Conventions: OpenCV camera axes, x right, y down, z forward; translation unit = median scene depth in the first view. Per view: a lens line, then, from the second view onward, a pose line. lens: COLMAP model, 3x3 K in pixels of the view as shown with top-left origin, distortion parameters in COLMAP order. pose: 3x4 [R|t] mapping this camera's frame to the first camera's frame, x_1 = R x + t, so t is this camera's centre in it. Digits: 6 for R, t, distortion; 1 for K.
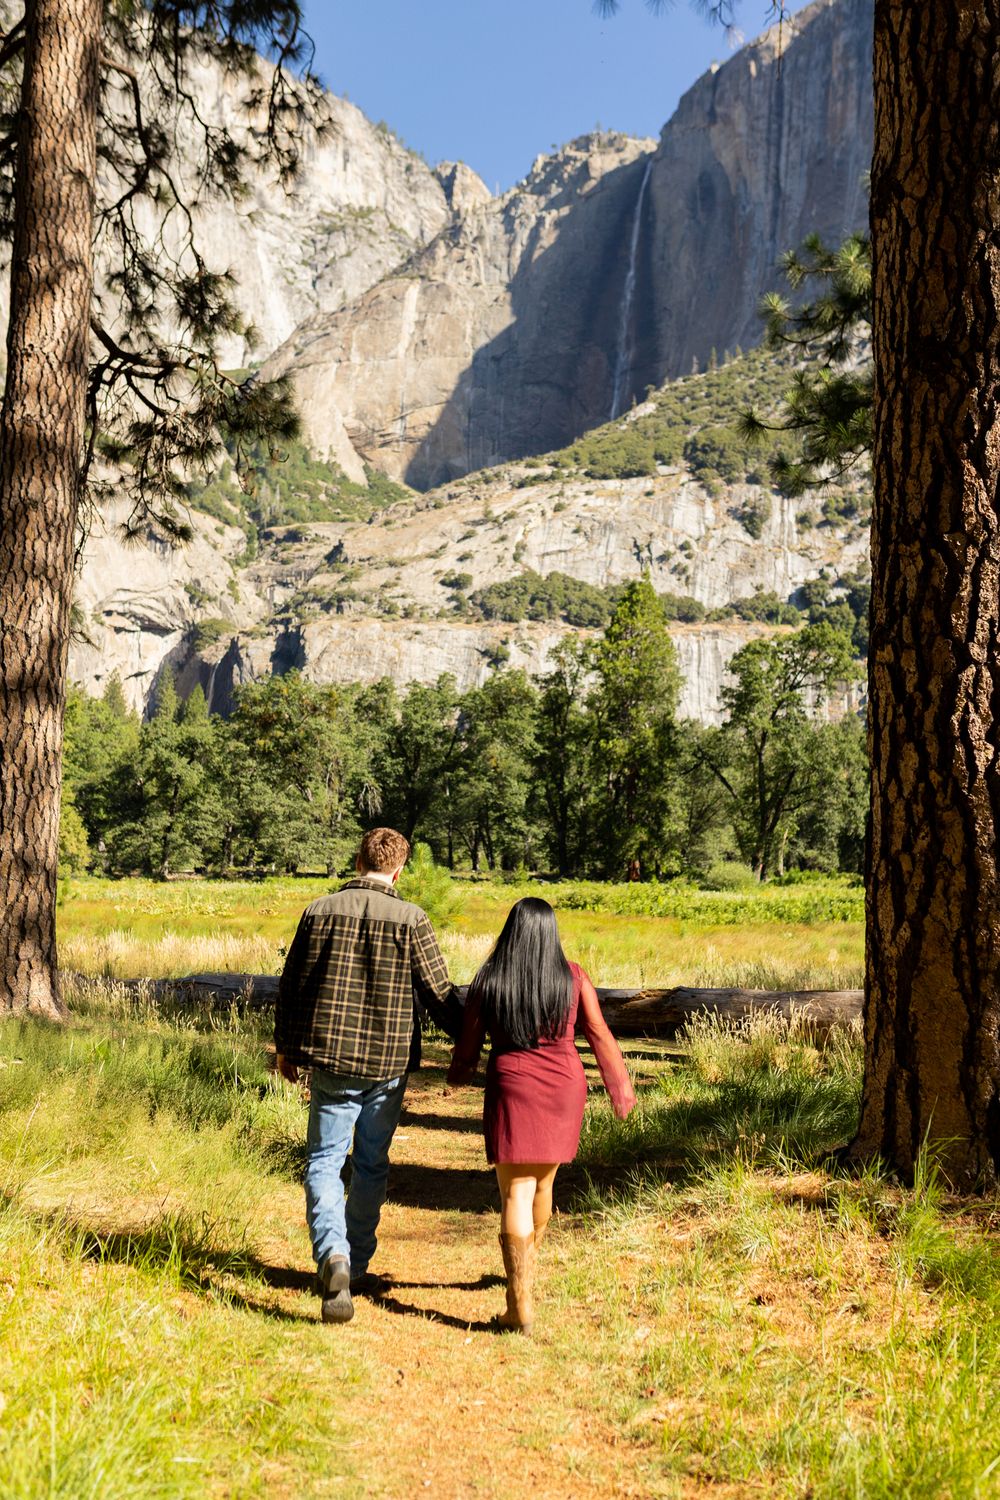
lens RADIAL K [[1458.6, 0, 497.2], [0, 1458.6, 826.8], [0, 0, 1]] dist [-0.001276, -0.000968]
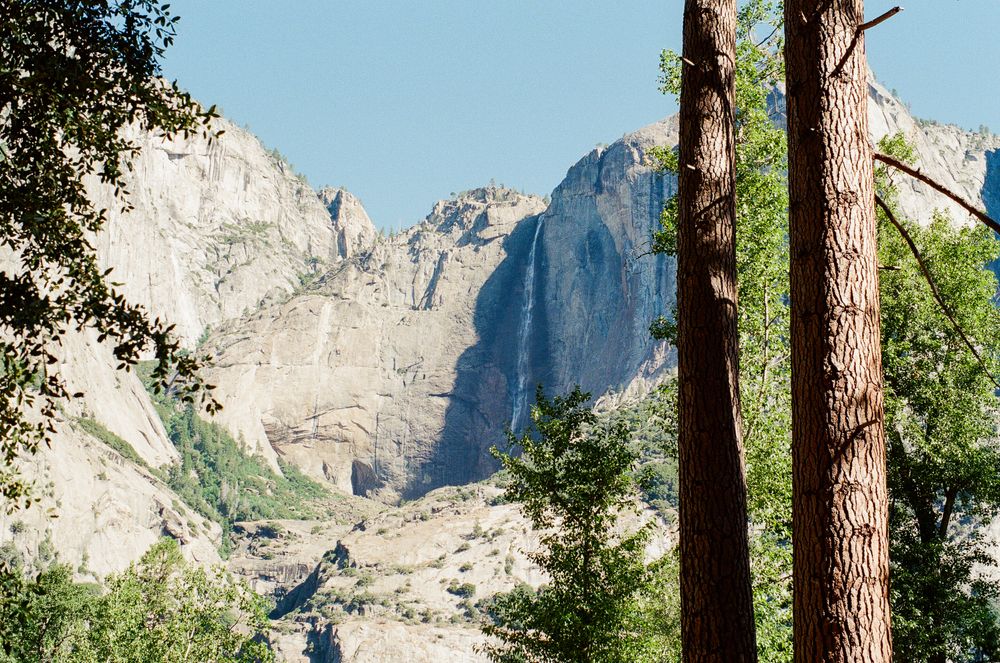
lens RADIAL K [[1477.5, 0, 500.0], [0, 1477.5, 414.6], [0, 0, 1]] dist [-0.128118, 0.007312]
pose [[0.985175, 0.062250, 0.159862, -0.109656], [-0.019615, 0.966607, -0.255513, -0.004900], [-0.170429, 0.248589, 0.953497, -0.073911]]
